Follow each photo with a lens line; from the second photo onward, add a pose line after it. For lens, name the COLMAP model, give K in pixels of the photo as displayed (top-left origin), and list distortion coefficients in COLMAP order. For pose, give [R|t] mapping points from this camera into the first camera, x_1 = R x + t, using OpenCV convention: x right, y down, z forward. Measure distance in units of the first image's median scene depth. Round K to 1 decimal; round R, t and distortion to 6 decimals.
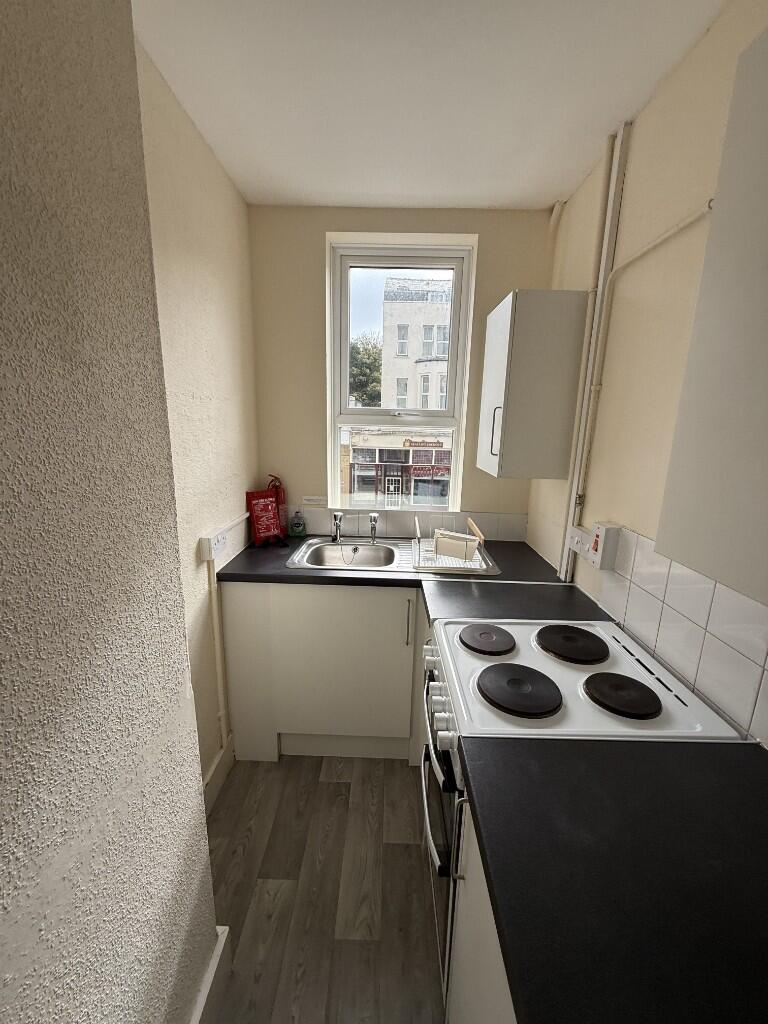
lens RADIAL K [[409.9, 0, 386.6], [0, 409.9, 510.2], [0, 0, 1]] dist [-0.001300, 0.000190]
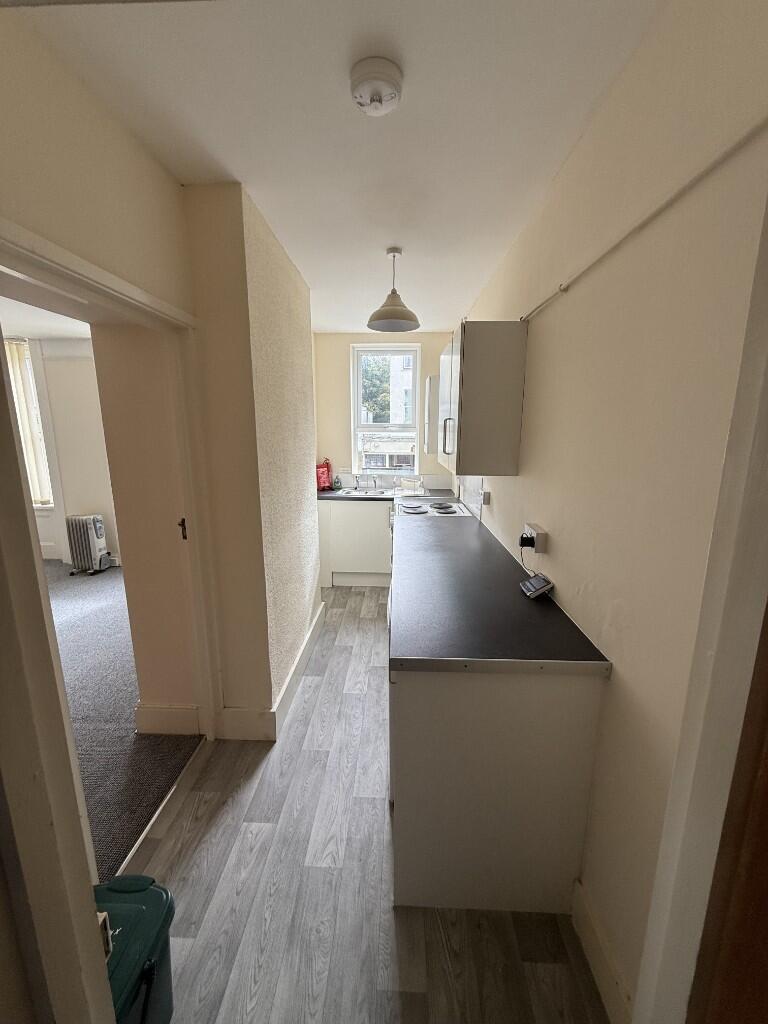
lens RADIAL K [[409.9, 0, 386.6], [0, 409.9, 510.2], [0, 0, 1]] dist [-0.001300, 0.000190]
pose [[0.999360, -0.016367, -0.031816, 0.081427], [0.015804, 0.999715, -0.017865, 0.199492], [0.032100, 0.017351, 0.999334, -0.945429]]
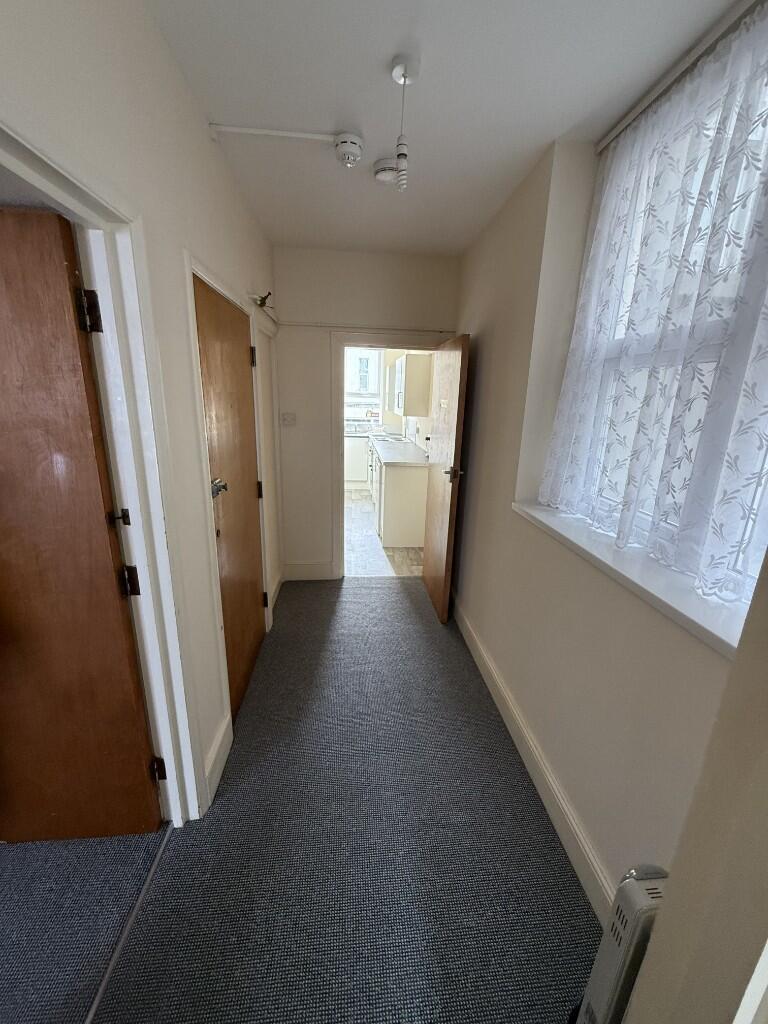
lens RADIAL K [[409.9, 0, 386.6], [0, 409.9, 510.2], [0, 0, 1]] dist [-0.001300, 0.000190]
pose [[0.995995, -0.016550, 0.087865, -0.086721], [0.011225, 0.998090, 0.060756, 0.483432], [-0.088703, -0.059527, 0.994278, -2.275393]]
